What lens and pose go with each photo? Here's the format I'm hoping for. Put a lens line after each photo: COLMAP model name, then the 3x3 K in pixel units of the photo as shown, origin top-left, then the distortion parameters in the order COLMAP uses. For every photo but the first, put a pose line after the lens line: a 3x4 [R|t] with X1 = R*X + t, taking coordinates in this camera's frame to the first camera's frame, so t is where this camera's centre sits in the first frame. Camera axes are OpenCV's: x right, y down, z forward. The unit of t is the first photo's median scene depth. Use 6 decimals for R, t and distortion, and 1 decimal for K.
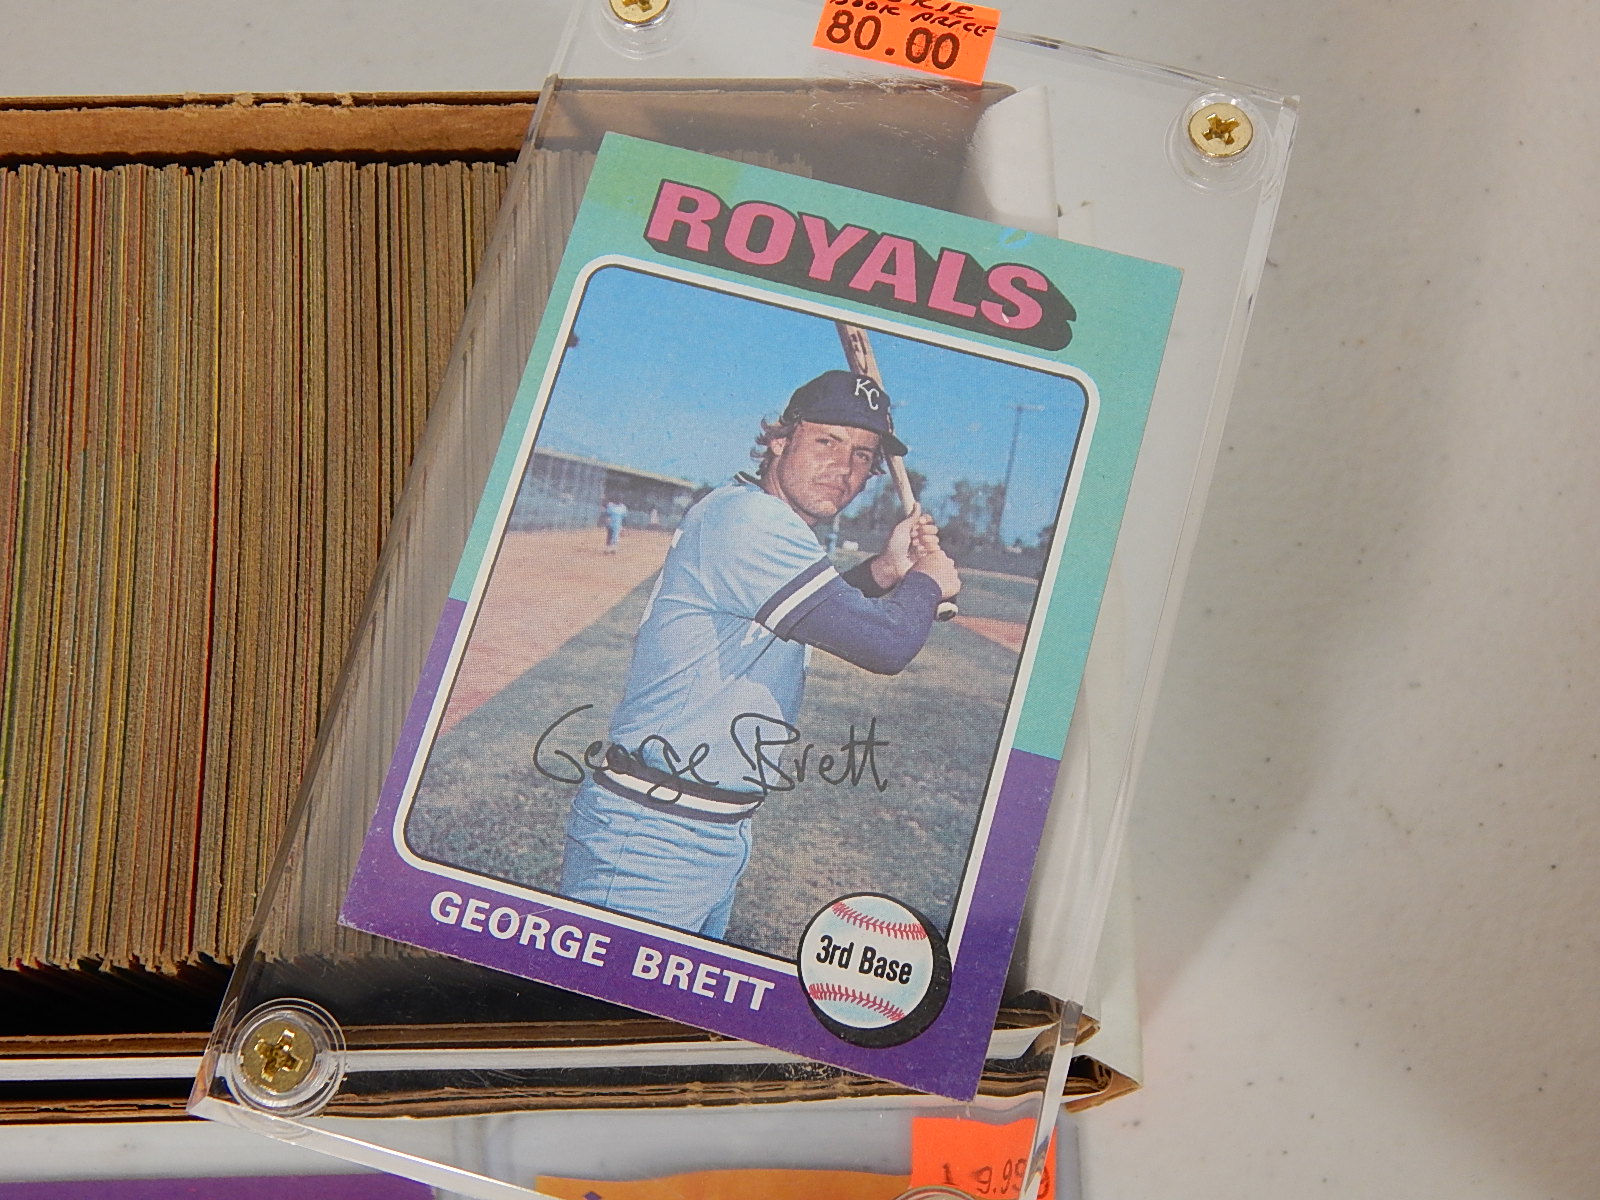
lens RADIAL K [[2229.9, 0, 803.5], [0, 2229.9, 599.0], [0, 0, 1]] dist [-0.063279, 0.000000]
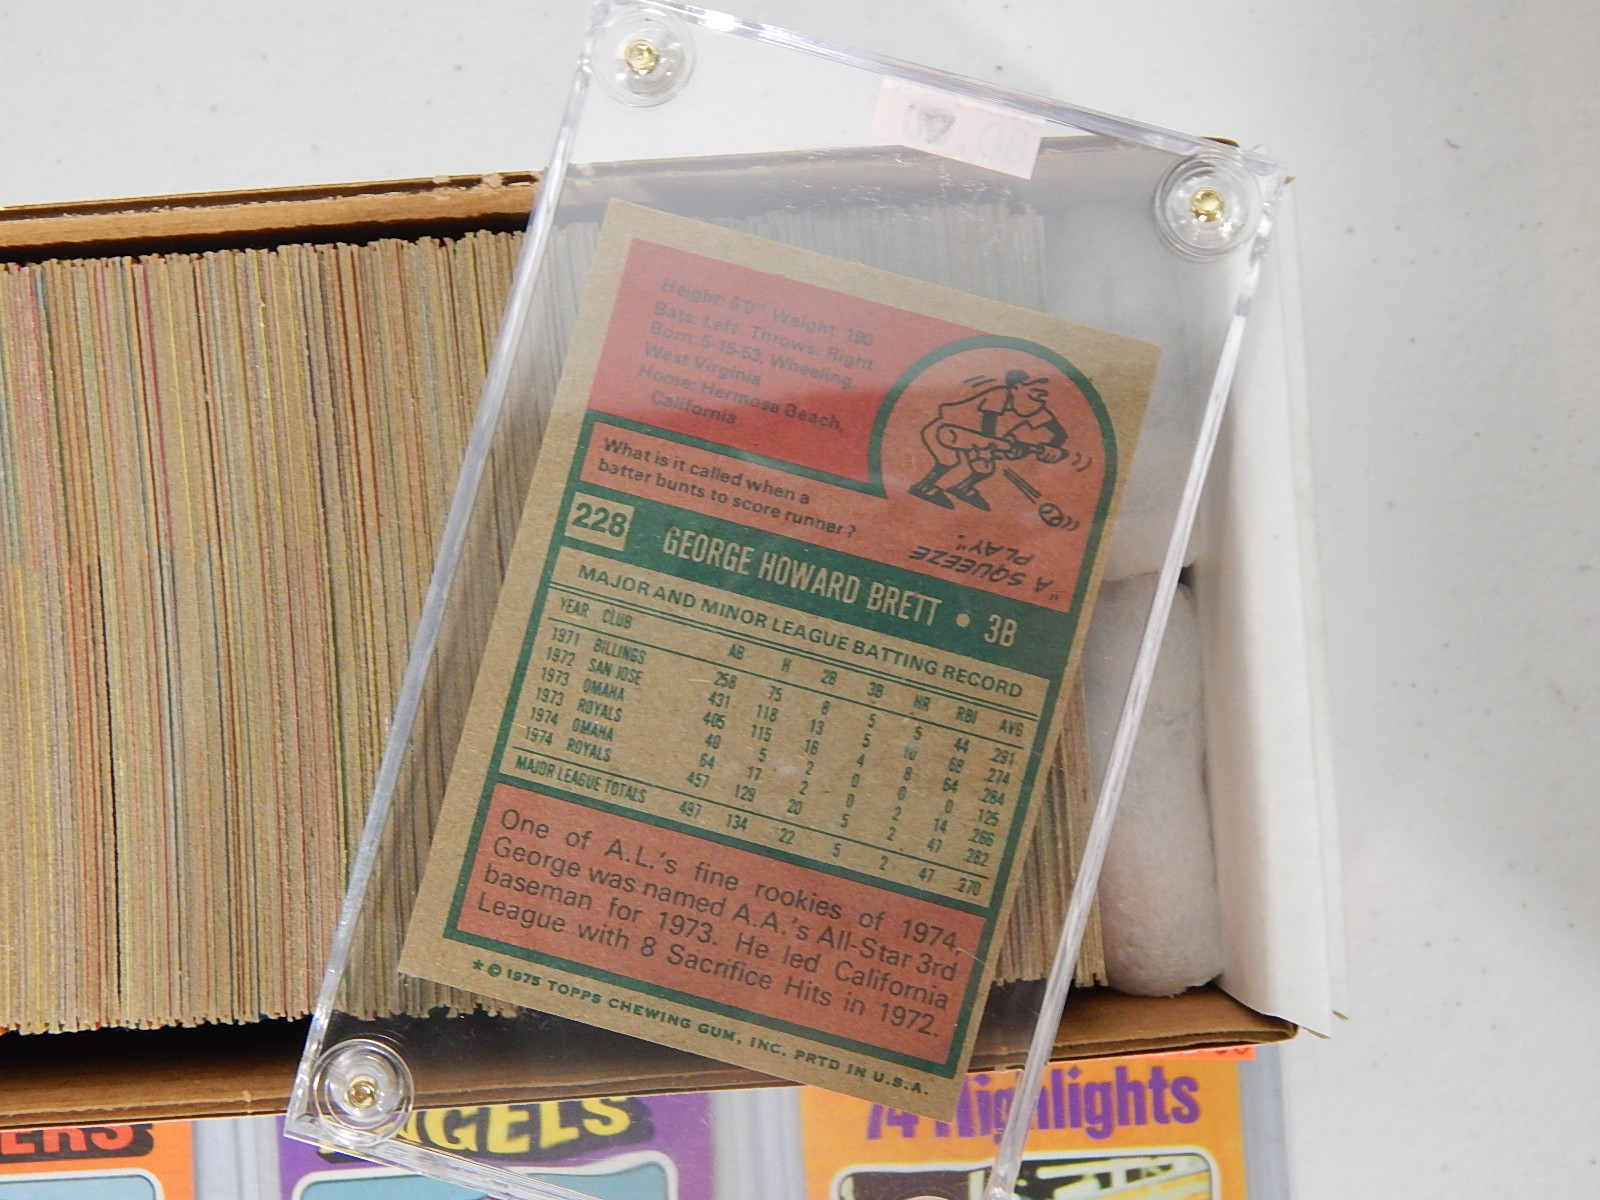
lens RADIAL K [[2229.9, 0, 801.1], [0, 2229.9, 598.1], [0, 0, 1]] dist [-0.063279, 0.000000]
pose [[0.998595, -0.041415, -0.033044, -0.083010], [0.048292, 0.968039, 0.246107, -0.287018], [0.021795, -0.247357, 0.968679, -0.050420]]
